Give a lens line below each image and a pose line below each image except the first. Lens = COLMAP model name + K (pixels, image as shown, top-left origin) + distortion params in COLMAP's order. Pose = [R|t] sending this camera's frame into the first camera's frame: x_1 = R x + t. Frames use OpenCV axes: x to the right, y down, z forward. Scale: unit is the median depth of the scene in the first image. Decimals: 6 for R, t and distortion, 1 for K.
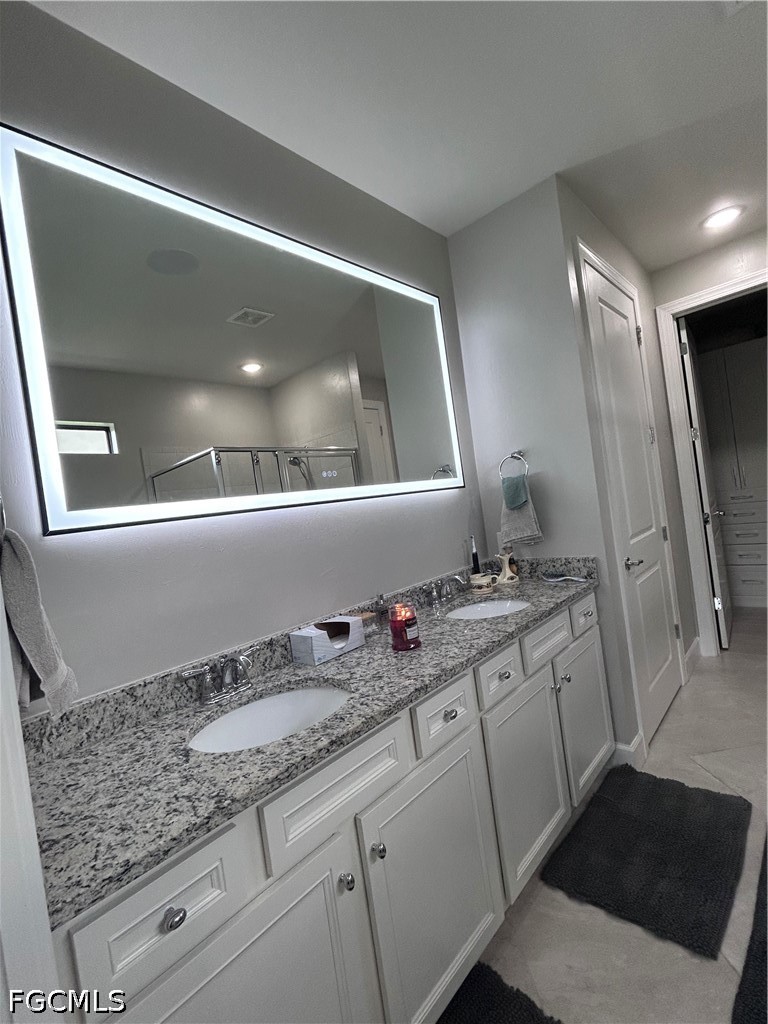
lens RADIAL K [[473.5, 0, 384.0], [0, 473.5, 512.0], [0, 0, 1]] dist [0.000508, 0.000630]
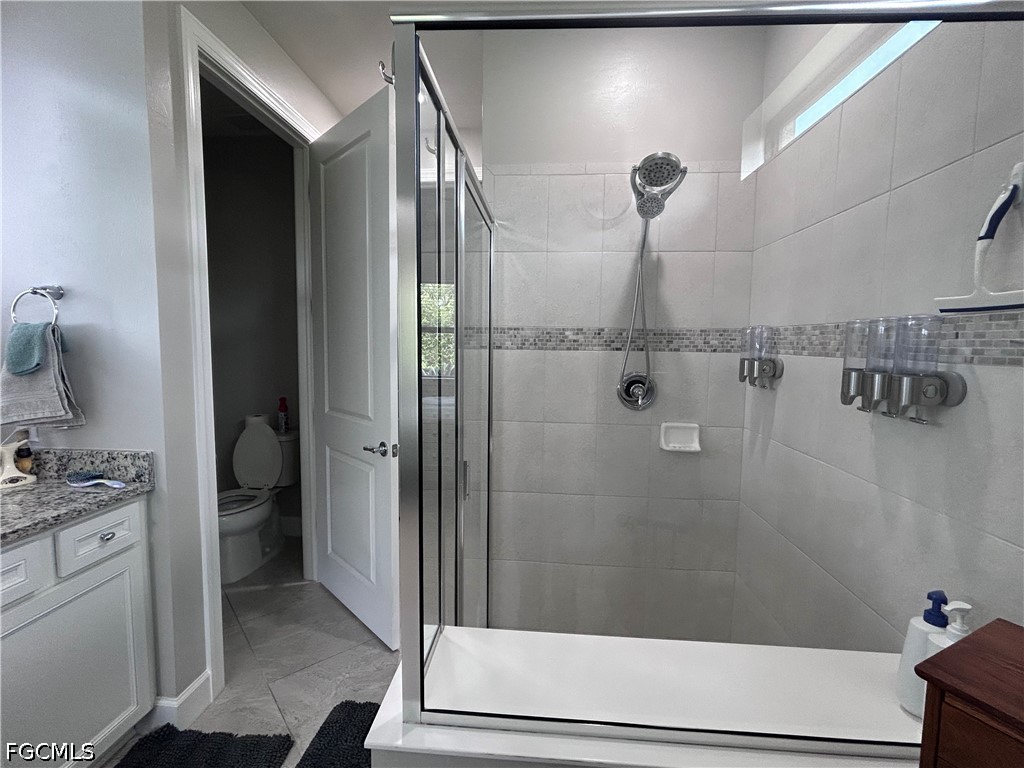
lens RADIAL K [[473.5, 0, 513.0], [0, 473.5, 381.5], [0, 0, 1]] dist [0.000508, 0.000630]
pose [[0.775951, 0.097430, 0.623223, 0.394198], [-0.112273, 0.993556, -0.015538, -0.061042], [-0.620721, -0.057914, 0.781890, 0.089261]]
